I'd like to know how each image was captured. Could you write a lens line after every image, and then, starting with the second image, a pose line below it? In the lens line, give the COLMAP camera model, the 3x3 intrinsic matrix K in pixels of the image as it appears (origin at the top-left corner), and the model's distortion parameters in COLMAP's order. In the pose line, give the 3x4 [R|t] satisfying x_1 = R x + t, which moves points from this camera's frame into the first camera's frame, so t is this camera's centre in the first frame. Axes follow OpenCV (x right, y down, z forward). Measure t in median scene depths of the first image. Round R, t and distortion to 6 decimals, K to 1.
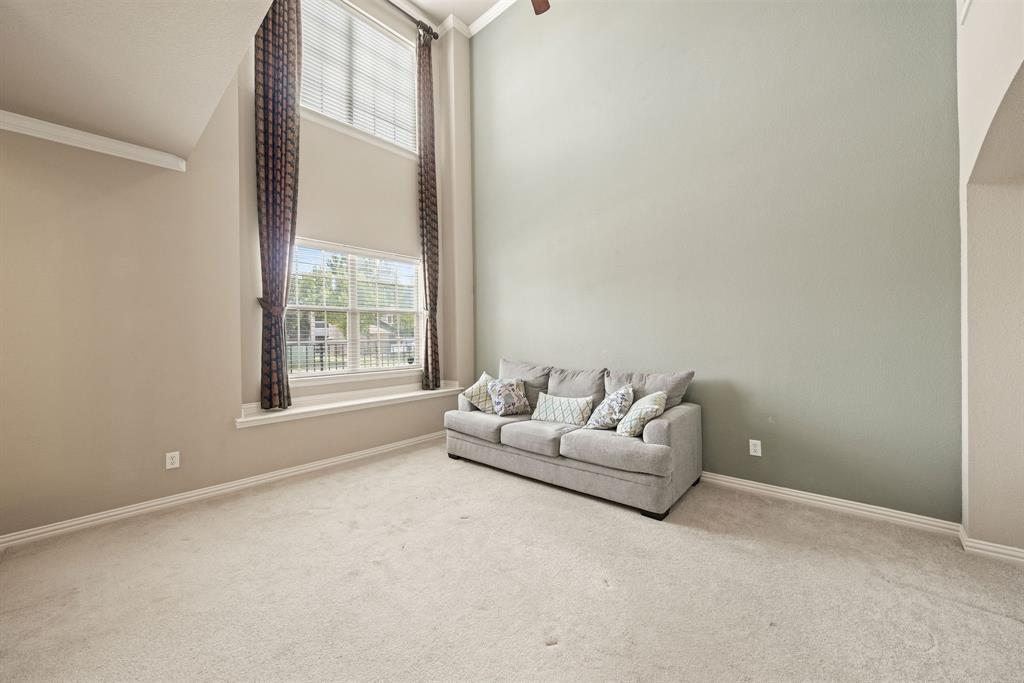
lens RADIAL K [[378.0, 0, 509.0], [0, 378.0, 337.5], [0, 0, 1]] dist [0.001353, -0.000184]
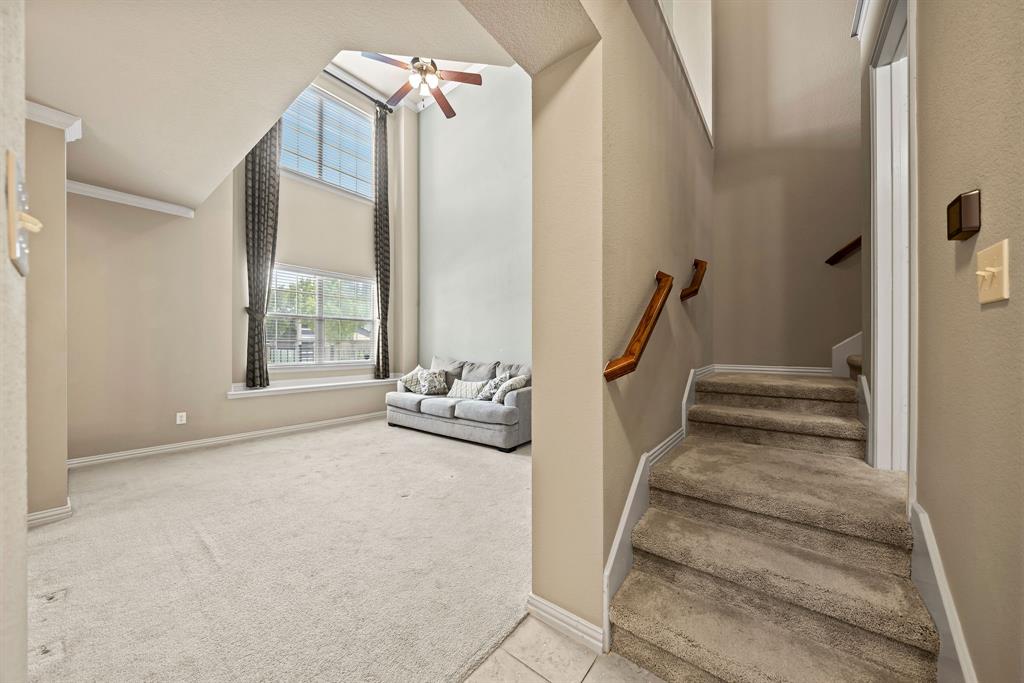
lens RADIAL K [[347.7, 0, 512.6], [0, 347.7, 346.4], [0, 0, 1]] dist [0.000322, -0.000065]
pose [[0.997555, 0.015485, 0.068150, 0.209966], [-0.015339, 0.999879, -0.002655, 0.025421], [-0.068183, 0.001603, 0.997672, -0.309750]]
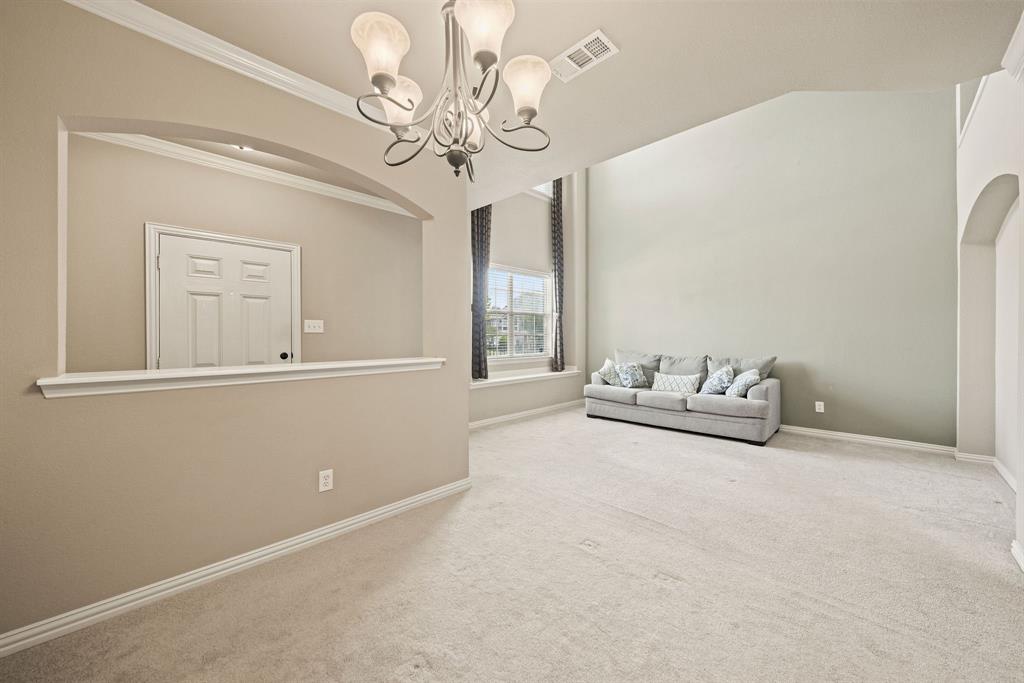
lens RADIAL K [[378.0, 0, 509.0], [0, 378.0, 337.5], [0, 0, 1]] dist [0.001353, -0.000184]
pose [[0.998927, 0.012066, -0.044720, -0.410058], [-0.012003, 0.999927, 0.001667, 0.020320], [0.044737, -0.001129, 0.998998, -0.441354]]
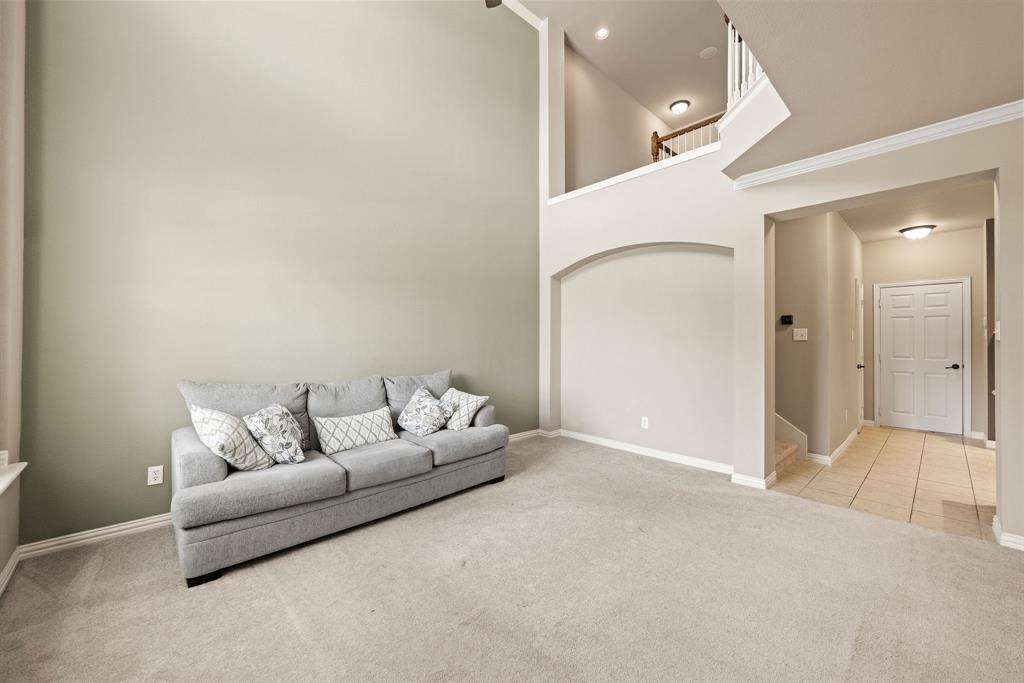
lens RADIAL K [[399.6, 0, 512.0], [0, 399.6, 341.5], [0, 0, 1]] dist [-0.002426, -0.000152]
pose [[0.073851, 0.013153, 0.997183, -0.668279], [0.001929, 0.999909, -0.013332, 0.010983], [-0.997267, 0.002908, 0.073819, 0.579388]]
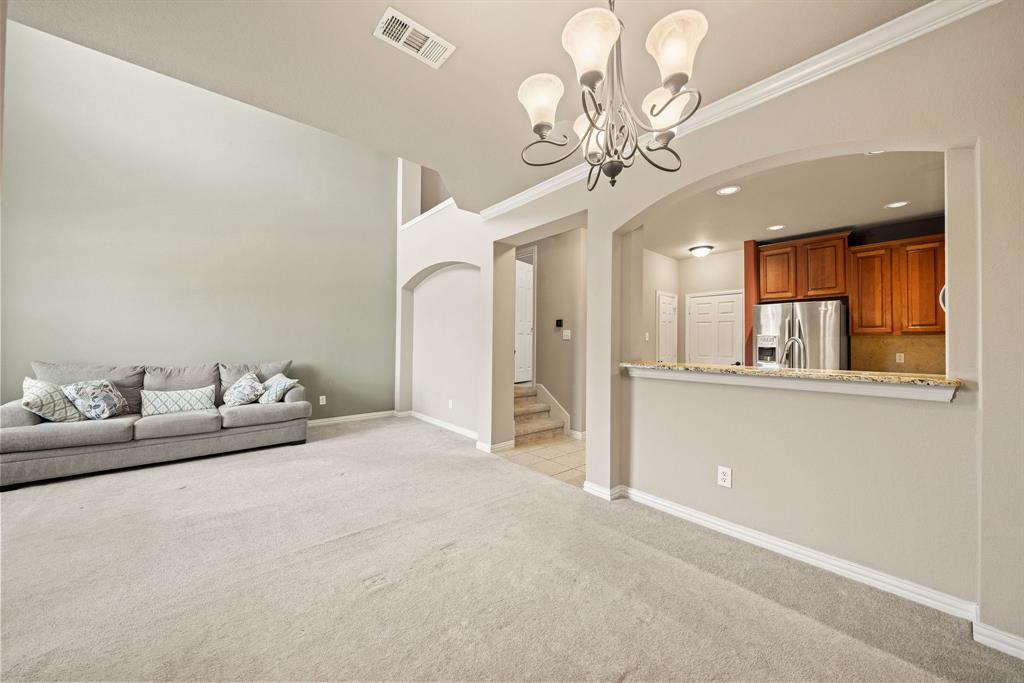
lens RADIAL K [[361.4, 0, 514.7], [0, 361.4, 339.7], [0, 0, 1]] dist [-0.014667, 0.000146]
pose [[0.112408, 0.025321, 0.993339, -0.766536], [-0.007125, 0.999670, -0.024676, 0.027145], [-0.993637, -0.004304, 0.112551, -0.095633]]
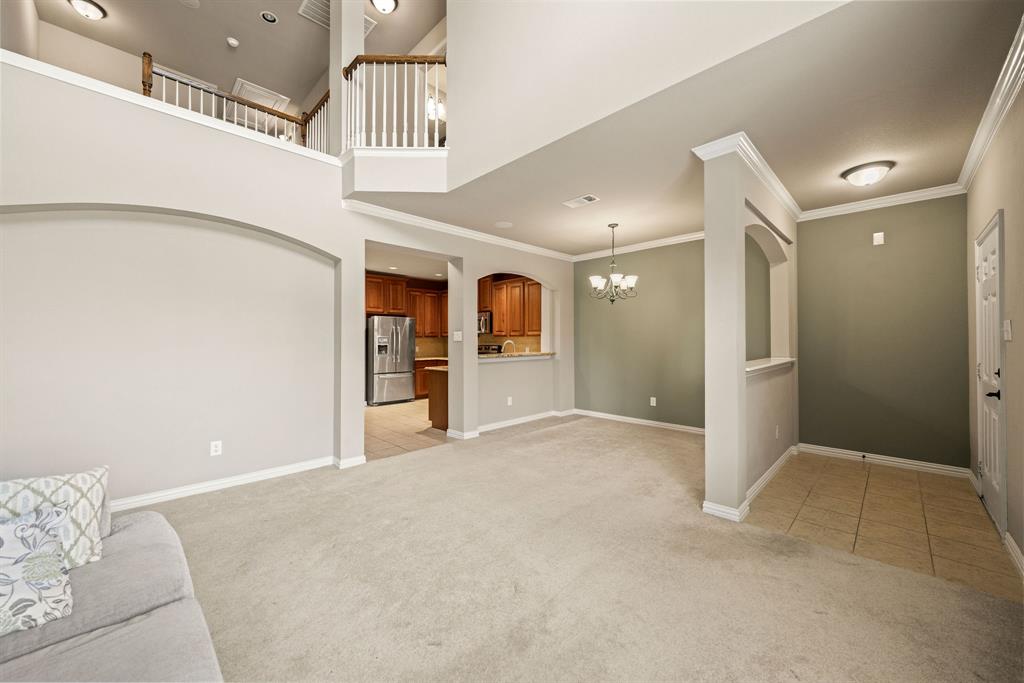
lens RADIAL K [[378.0, 0, 509.0], [0, 378.0, 337.5], [0, 0, 1]] dist [0.001353, -0.000184]
pose [[-0.998383, 0.019310, 0.053459, -0.193130], [0.019015, 0.999801, -0.006025, 0.000985], [-0.053564, -0.004999, -0.998552, 1.095675]]
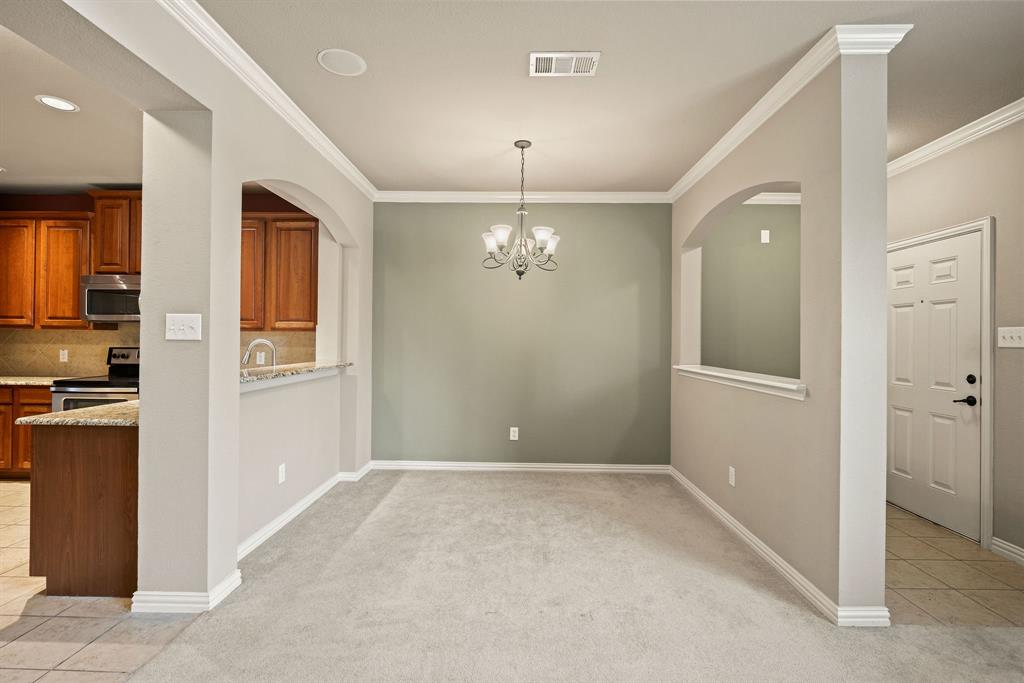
lens RADIAL K [[469.9, 0, 511.6], [0, 469.9, 336.8], [0, 0, 1]] dist [-0.004112, -0.000157]
pose [[-0.752670, 0.004399, -0.658383, 0.128381], [0.000672, 0.999982, 0.005913, -0.005382], [0.658398, 0.004008, -0.752659, 0.511145]]
